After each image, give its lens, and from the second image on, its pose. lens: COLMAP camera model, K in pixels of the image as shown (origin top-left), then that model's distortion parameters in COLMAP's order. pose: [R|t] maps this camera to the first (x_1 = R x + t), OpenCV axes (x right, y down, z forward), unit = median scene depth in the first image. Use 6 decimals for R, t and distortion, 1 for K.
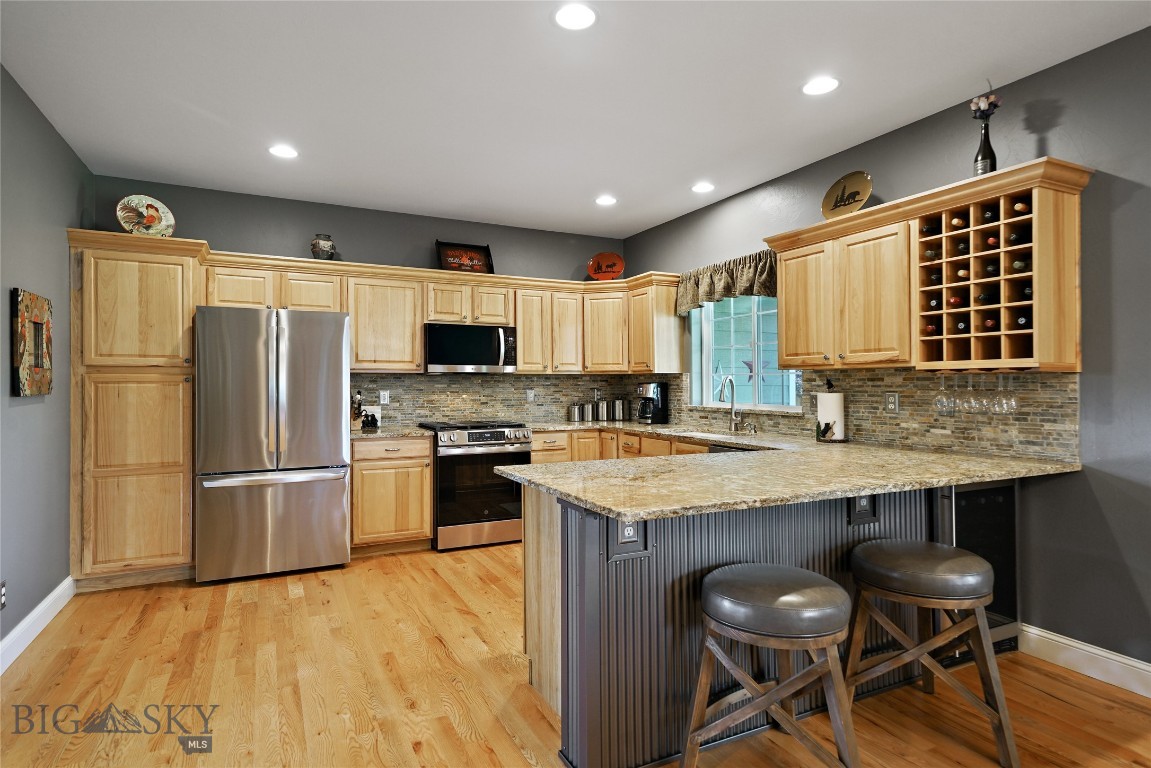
lens RADIAL K [[599.8, 0, 567.3], [0, 599.8, 383.5], [0, 0, 1]] dist [0.006535, 0.000188]
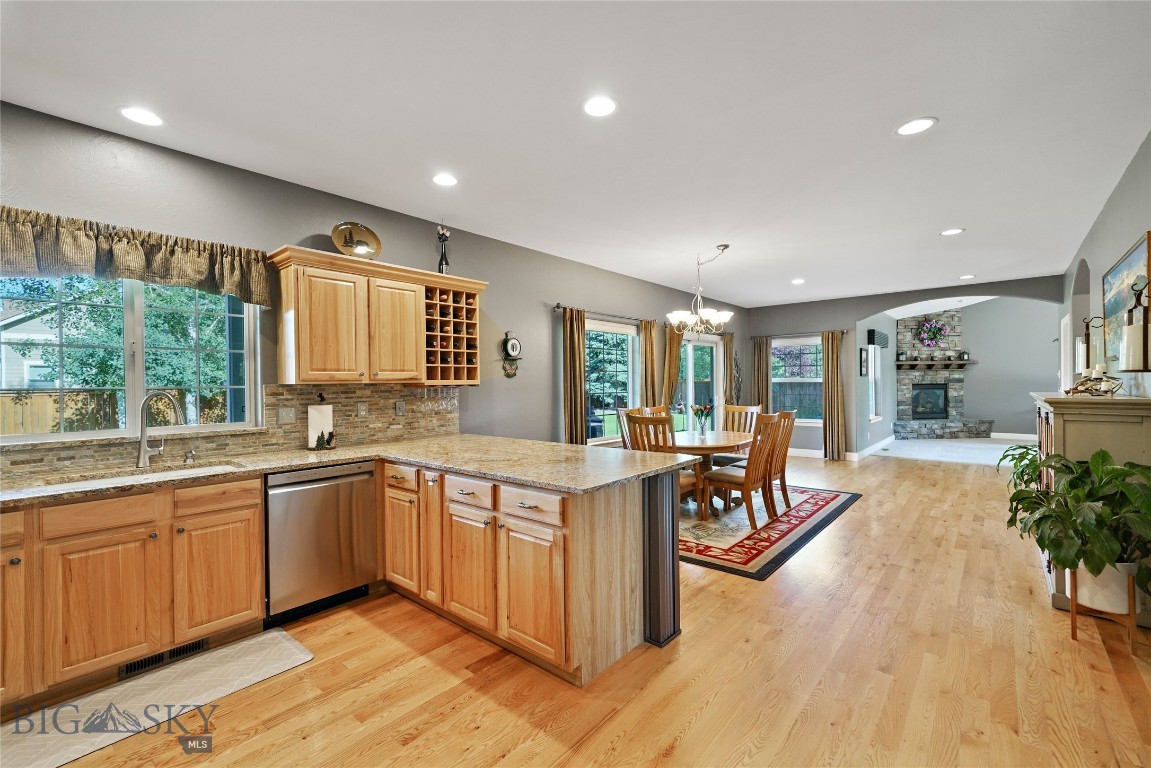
lens RADIAL K [[506.1, 0, 567.4], [0, 506.1, 383.7], [0, 0, 1]] dist [0.007585, 0.003278]
pose [[-0.384871, -0.000131, 0.922970, -0.689274], [0.010056, 0.999940, 0.004335, -0.027248], [-0.922916, 0.010950, -0.384847, 1.084452]]
